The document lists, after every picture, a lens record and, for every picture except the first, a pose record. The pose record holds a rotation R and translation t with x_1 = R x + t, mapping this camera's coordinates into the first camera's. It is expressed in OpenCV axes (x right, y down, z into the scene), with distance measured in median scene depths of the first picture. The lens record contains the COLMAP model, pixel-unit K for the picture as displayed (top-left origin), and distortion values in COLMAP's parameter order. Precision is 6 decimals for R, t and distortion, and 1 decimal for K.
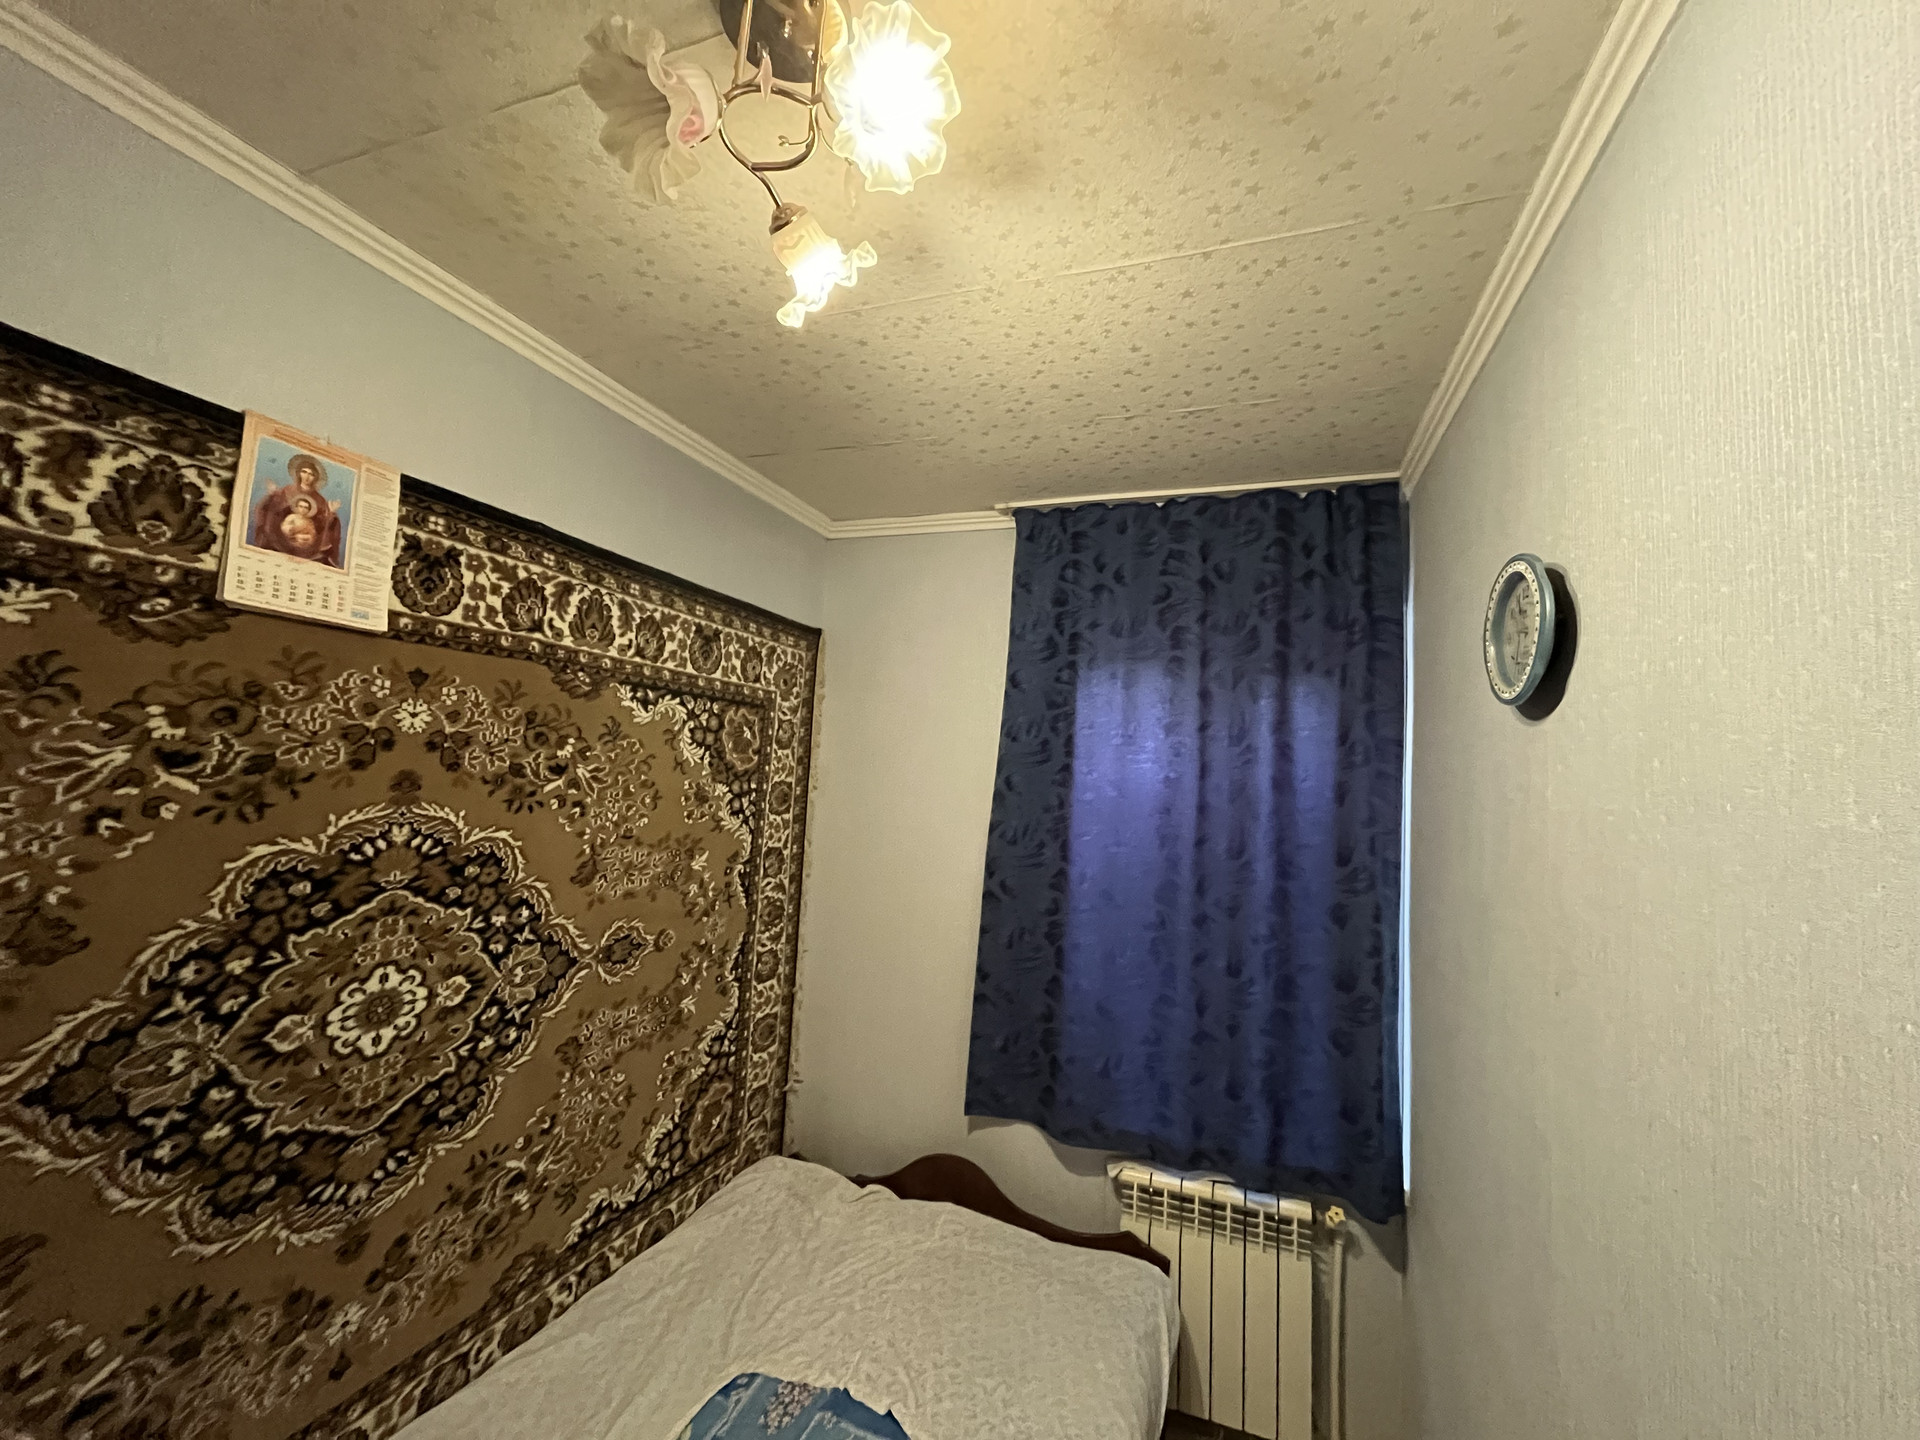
lens RADIAL K [[773.7, 0, 964.7], [0, 773.7, 715.2], [0, 0, 1]] dist [-0.003500, -0.000096]
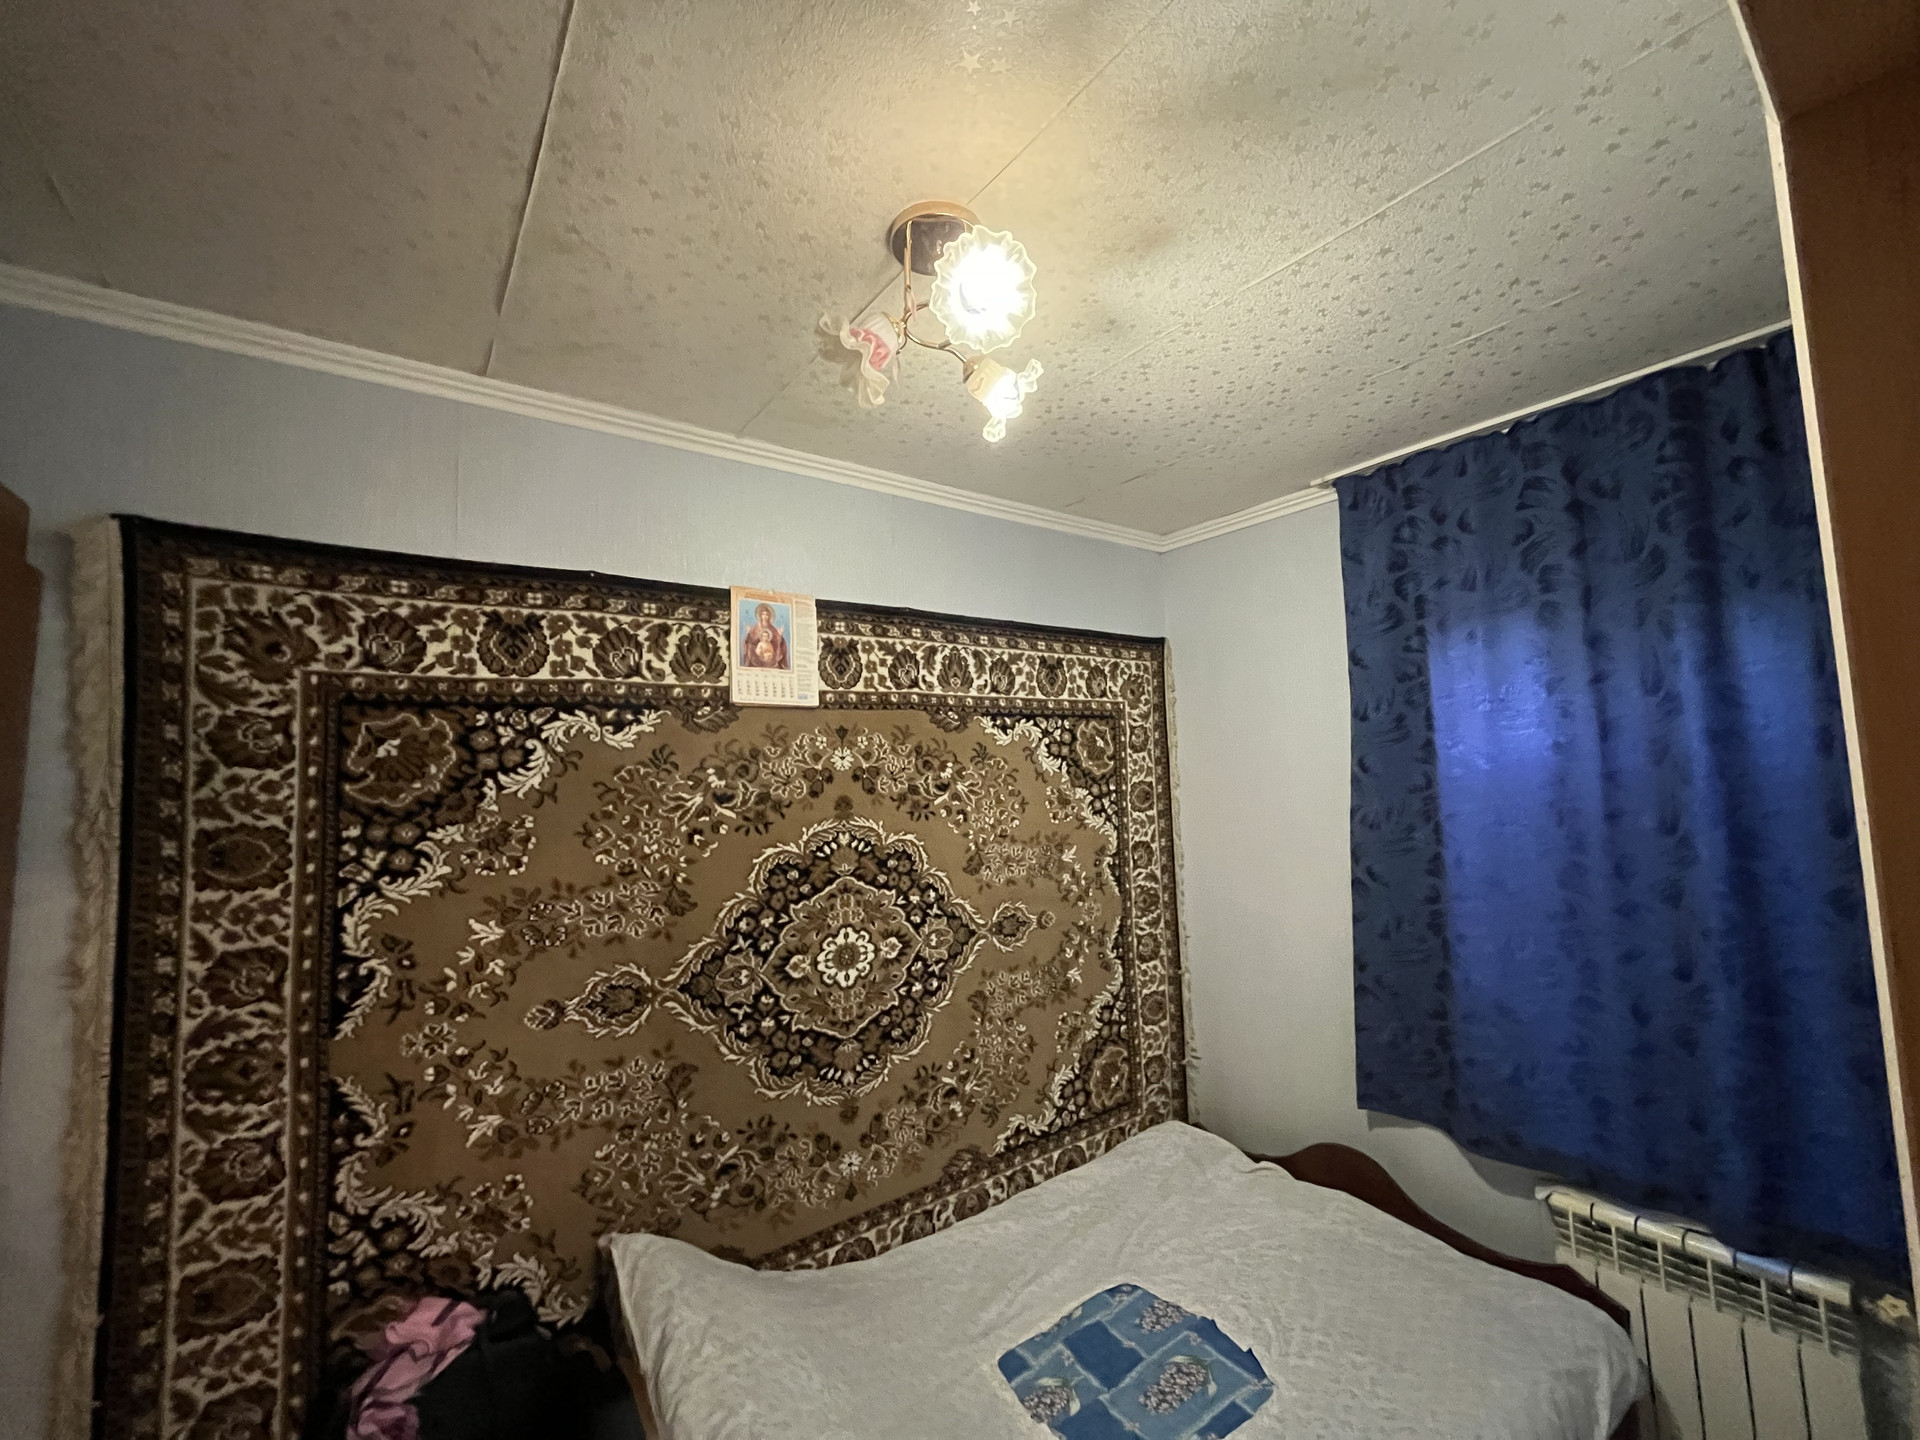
lens RADIAL K [[773.7, 0, 964.7], [0, 773.7, 716.2], [0, 0, 1]] dist [-0.003500, -0.000096]
pose [[0.832669, -0.122277, -0.540103, 0.212914], [0.122914, 0.991798, -0.035044, 0.000913], [0.539958, -0.037206, 0.840869, -0.082932]]
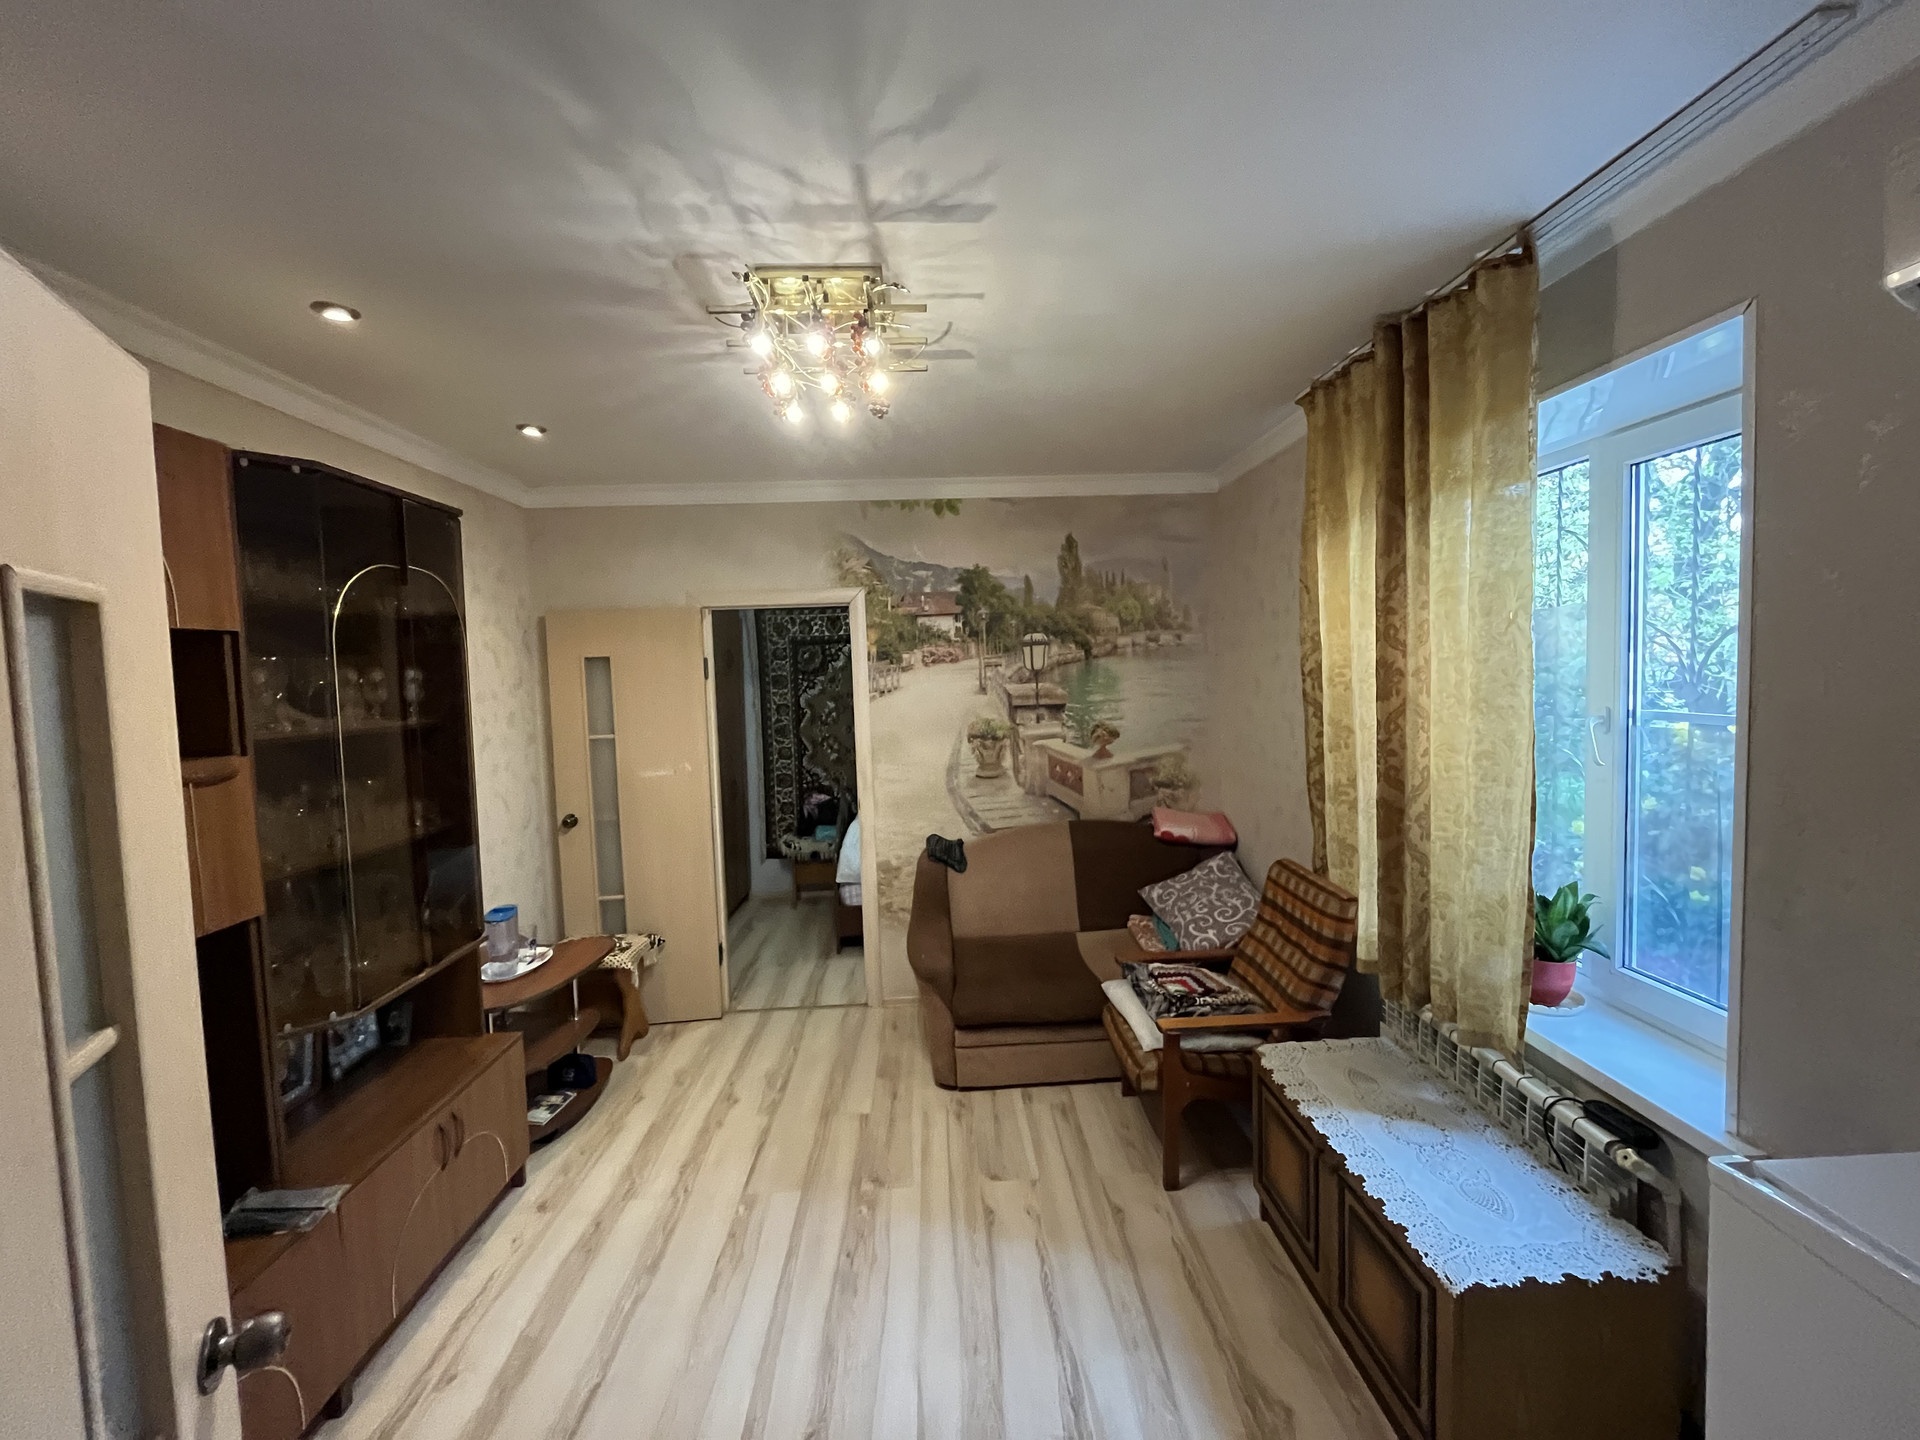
lens RADIAL K [[773.7, 0, 962.7], [0, 773.7, 712.9], [0, 0, 1]] dist [-0.003500, -0.000096]
pose [[0.383092, -0.009362, -0.923663, 2.343679], [0.128475, 0.990770, 0.043243, 0.105794], [0.914732, -0.135233, 0.380759, -0.366136]]
